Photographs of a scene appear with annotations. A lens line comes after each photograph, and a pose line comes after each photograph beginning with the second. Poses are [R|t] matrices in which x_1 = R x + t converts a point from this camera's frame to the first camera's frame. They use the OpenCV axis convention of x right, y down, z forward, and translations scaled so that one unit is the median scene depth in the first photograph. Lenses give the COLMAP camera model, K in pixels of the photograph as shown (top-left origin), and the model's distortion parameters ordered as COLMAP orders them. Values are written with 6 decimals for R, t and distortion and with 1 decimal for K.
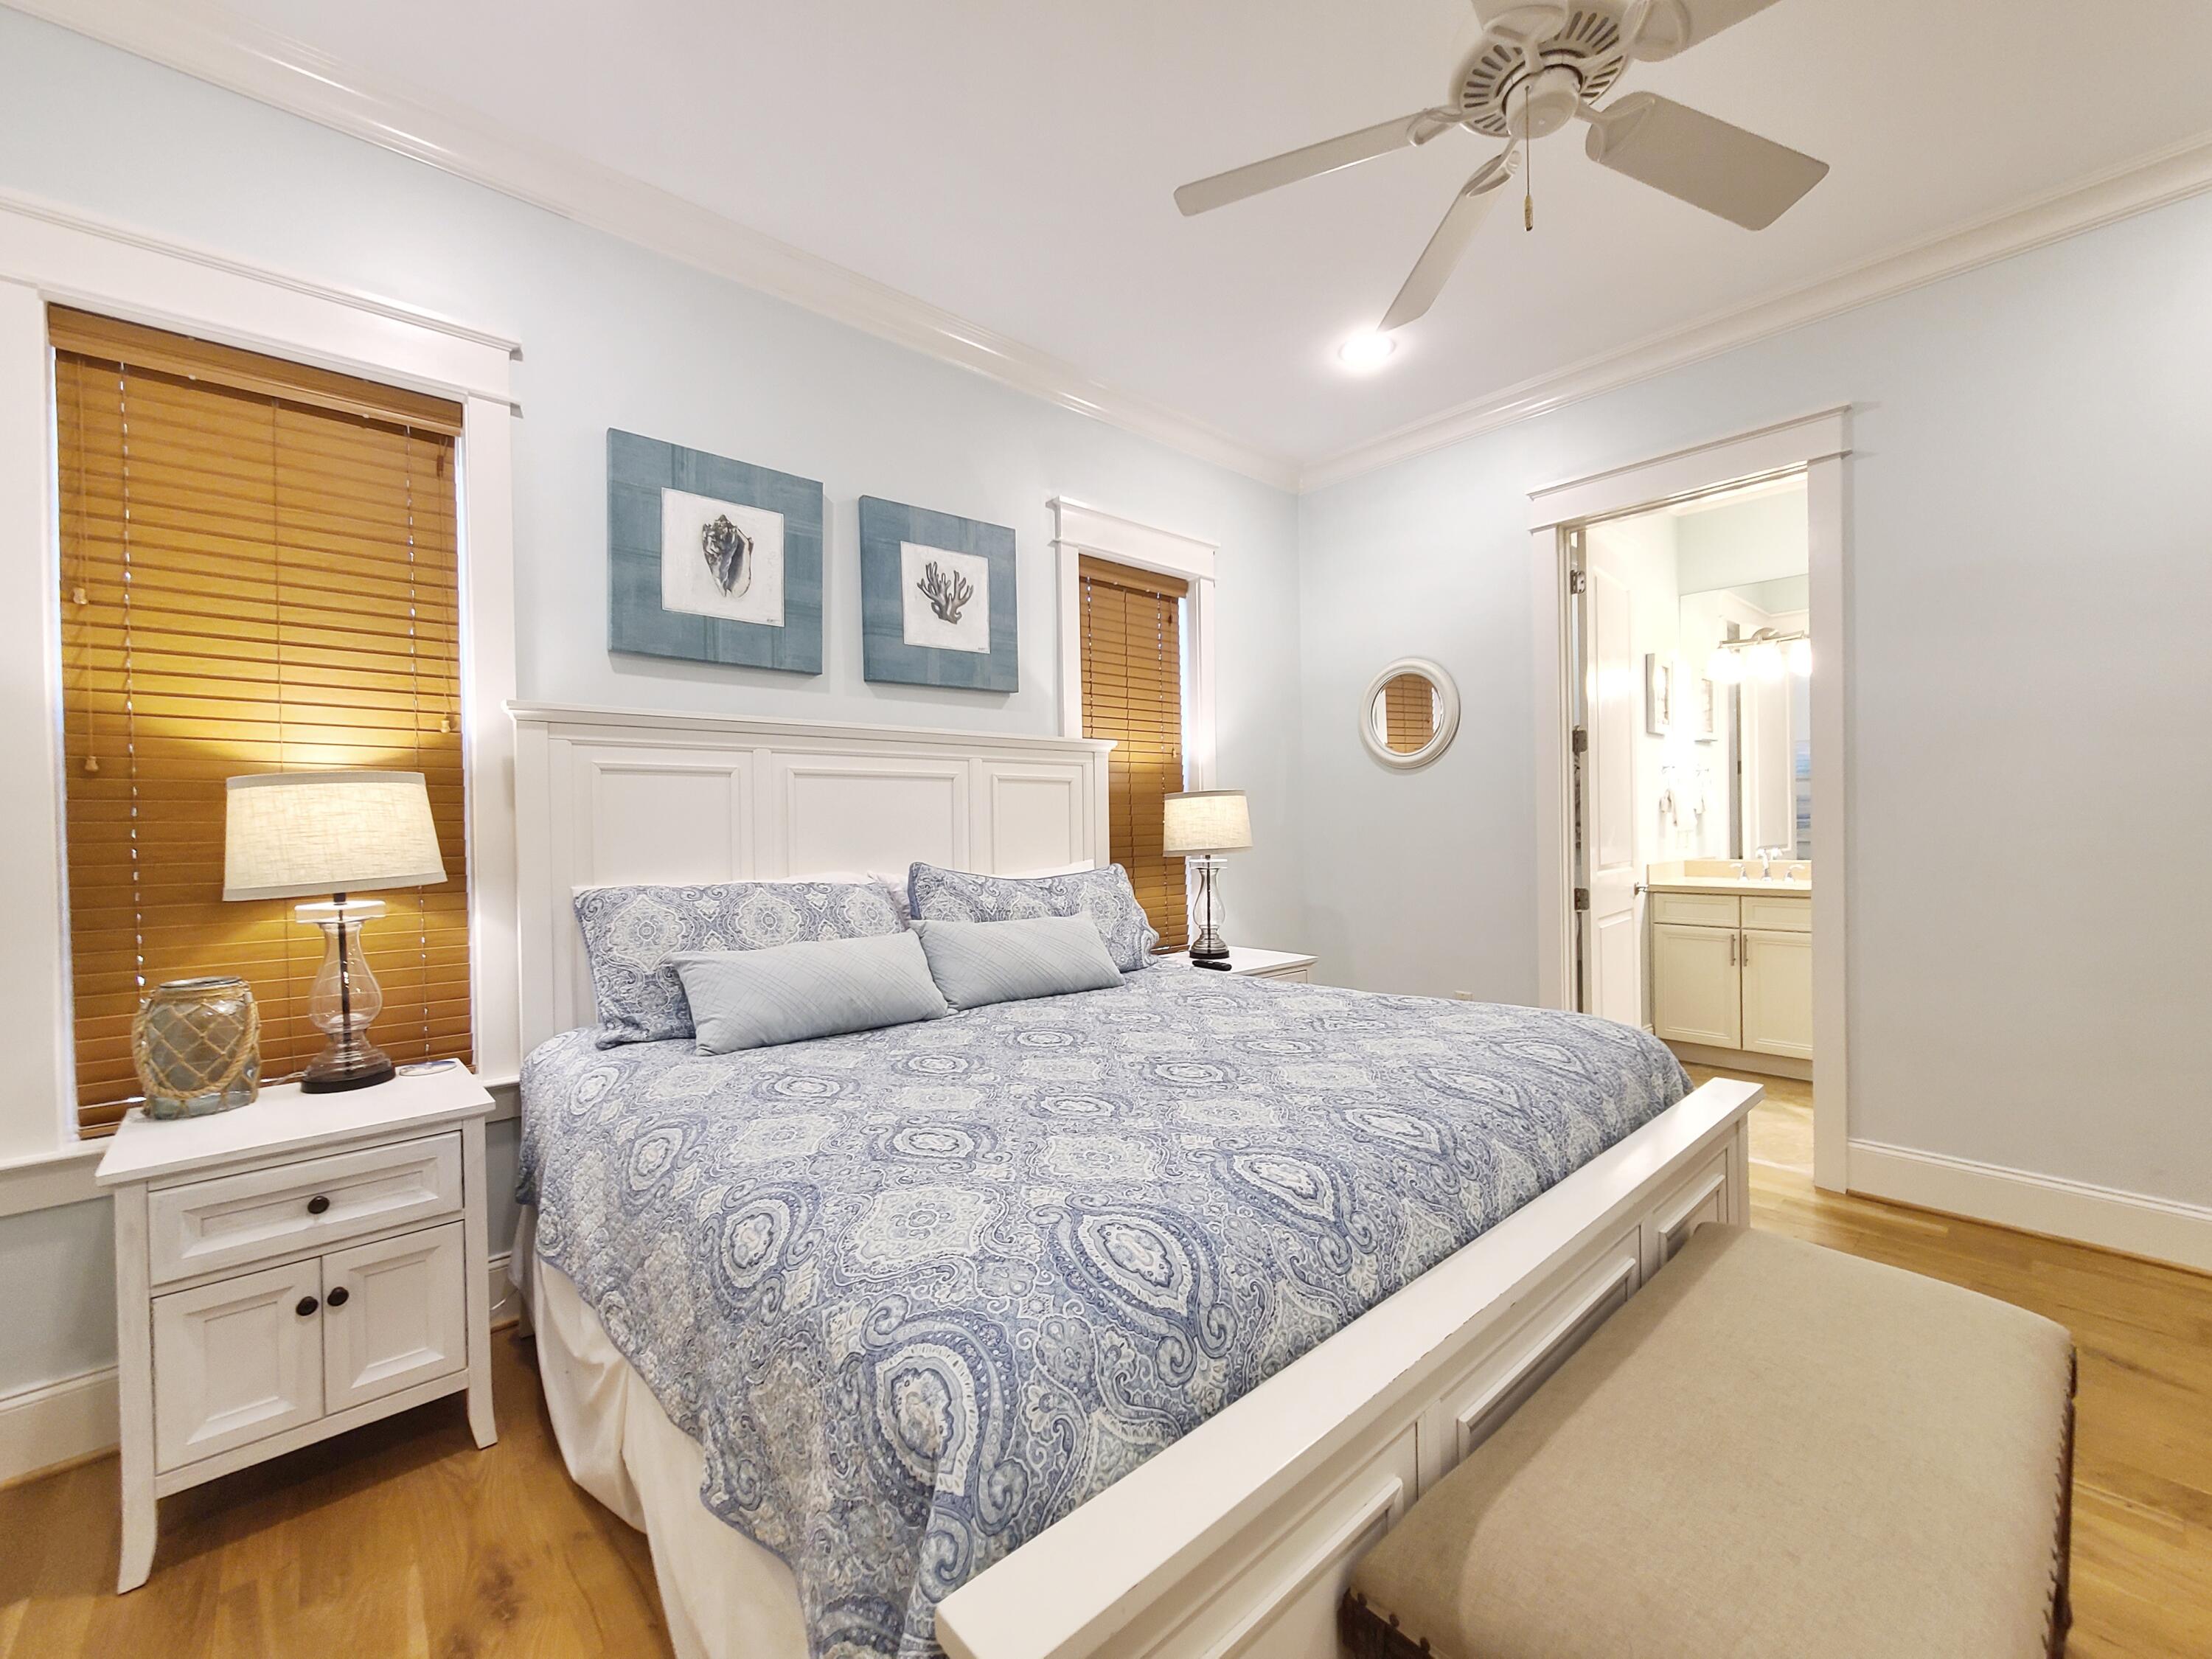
lens RADIAL K [[940.5, 0, 1106.0], [0, 940.5, 829.5], [0, 0, 1]] dist [-0.000438, -0.003907]
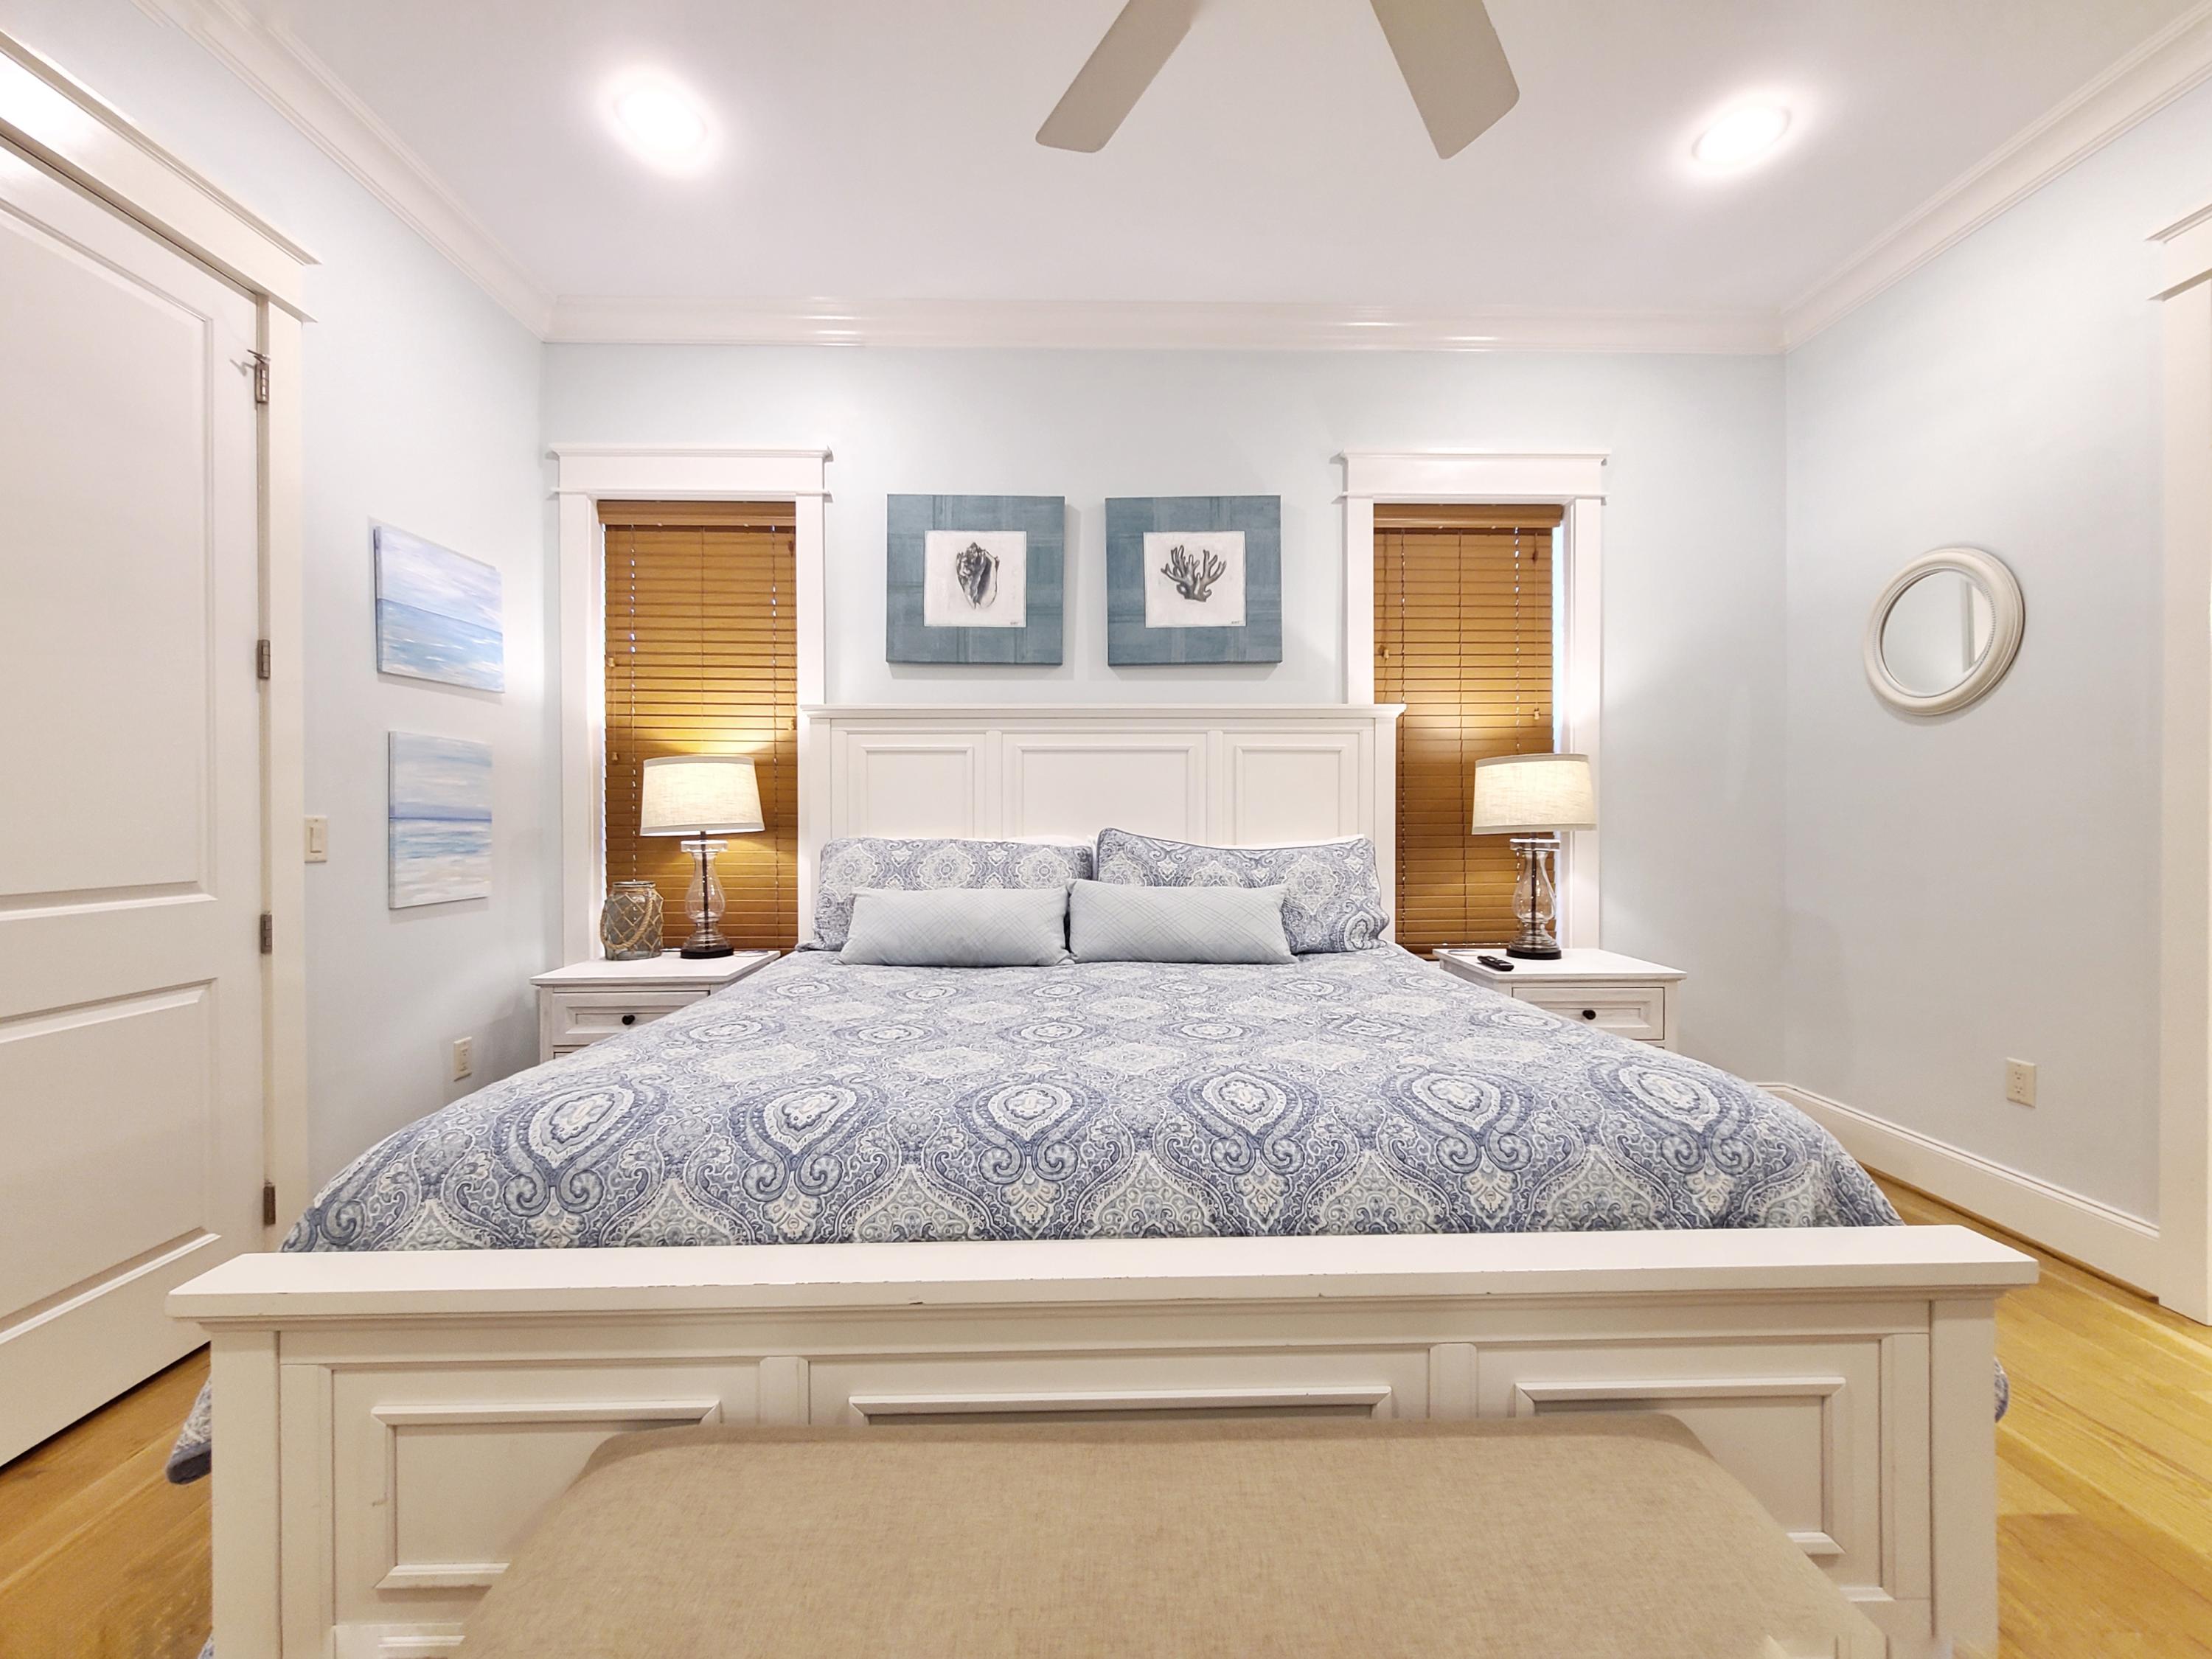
lens RADIAL K [[903.0, 0, 1106.0], [0, 903.0, 829.5], [0, 0, 1]] dist [-0.000240, -0.002964]
pose [[0.755256, 0.017944, -0.655184, 0.482155], [-0.009773, 0.999822, 0.016116, 0.019757], [0.655357, -0.005768, 0.755297, 0.207534]]
